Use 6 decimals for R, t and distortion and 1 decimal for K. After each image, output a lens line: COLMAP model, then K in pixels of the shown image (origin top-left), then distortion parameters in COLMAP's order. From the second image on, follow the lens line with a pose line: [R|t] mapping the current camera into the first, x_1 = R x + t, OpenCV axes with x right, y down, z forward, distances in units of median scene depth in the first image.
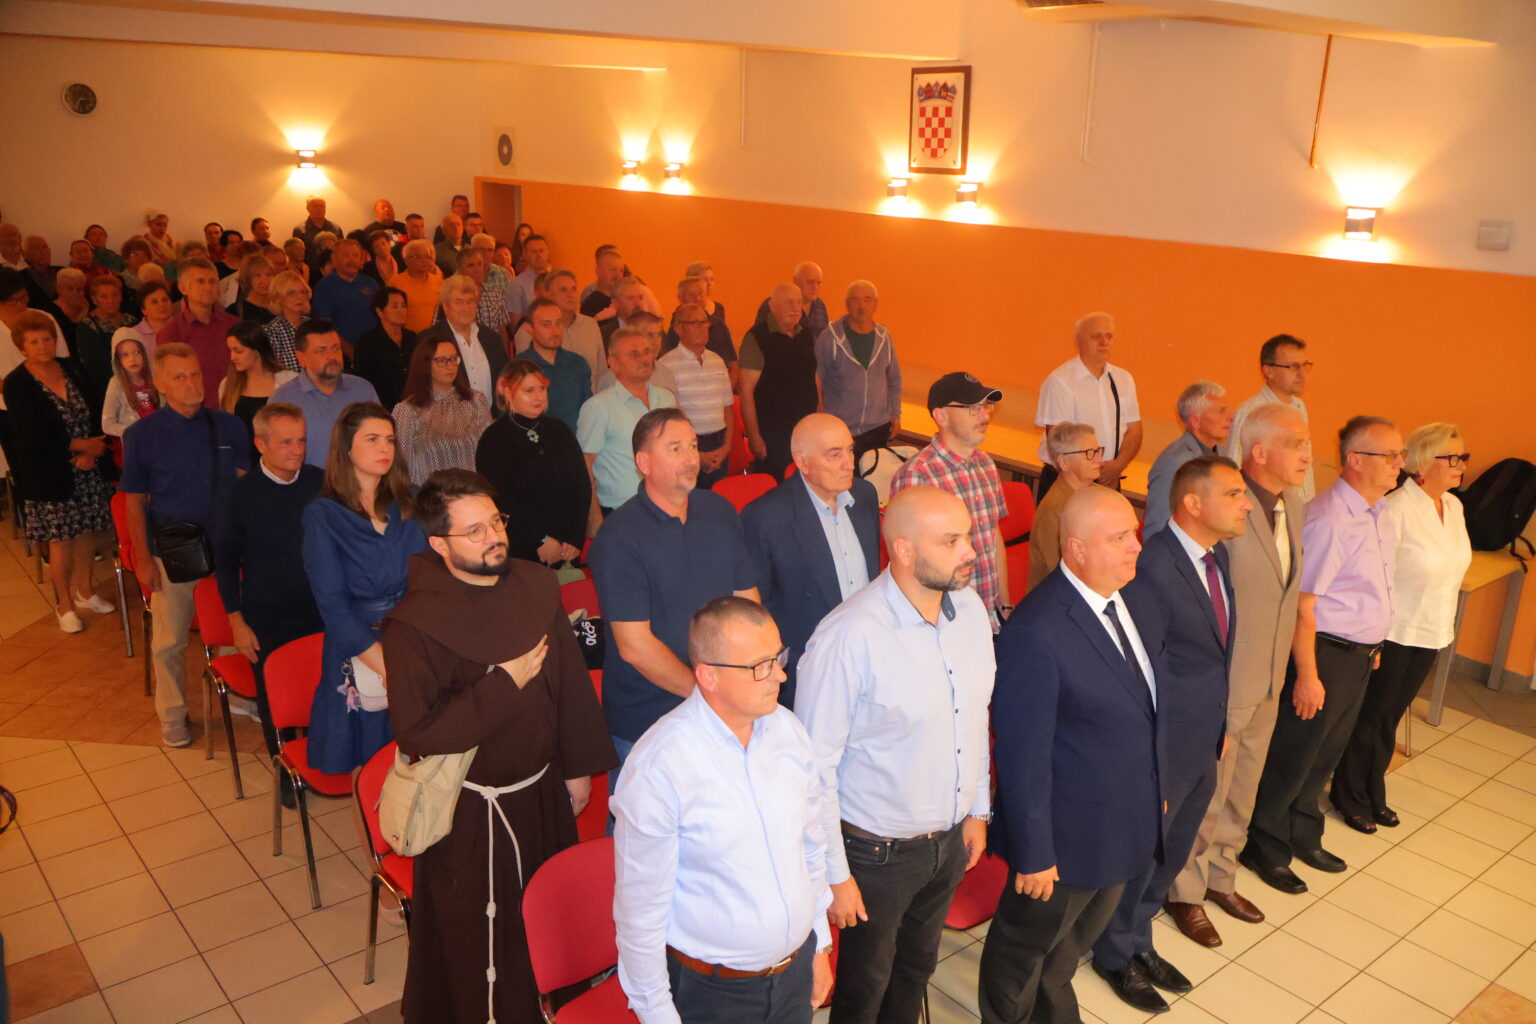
lens RADIAL K [[1281.0, 0, 768.4], [0, 1281.0, 541.0], [0, 0, 1]] dist [-0.007909, -0.005839]
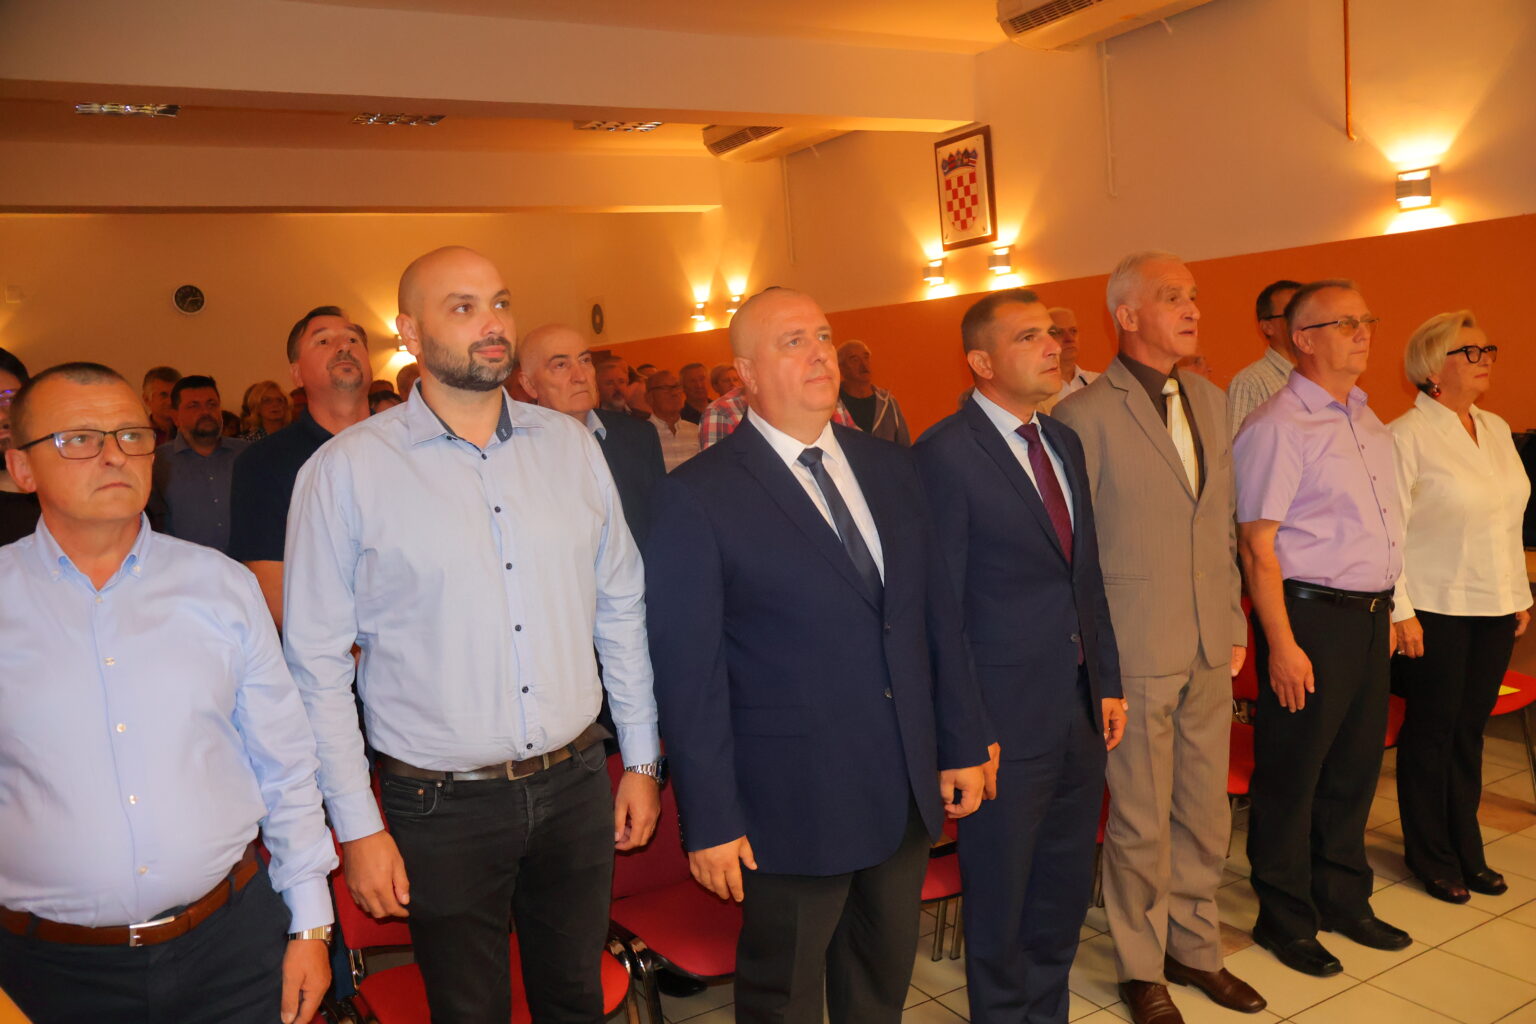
lens RADIAL K [[1288.4, 0, 768.0], [0, 1288.4, 512.0], [0, 0, 1]] dist [0.004214, 0.000365]
pose [[0.982869, -0.078001, -0.166988, 0.230816], [0.043646, 0.978763, -0.200294, 0.143112], [0.179064, 0.189574, 0.965400, 0.205674]]
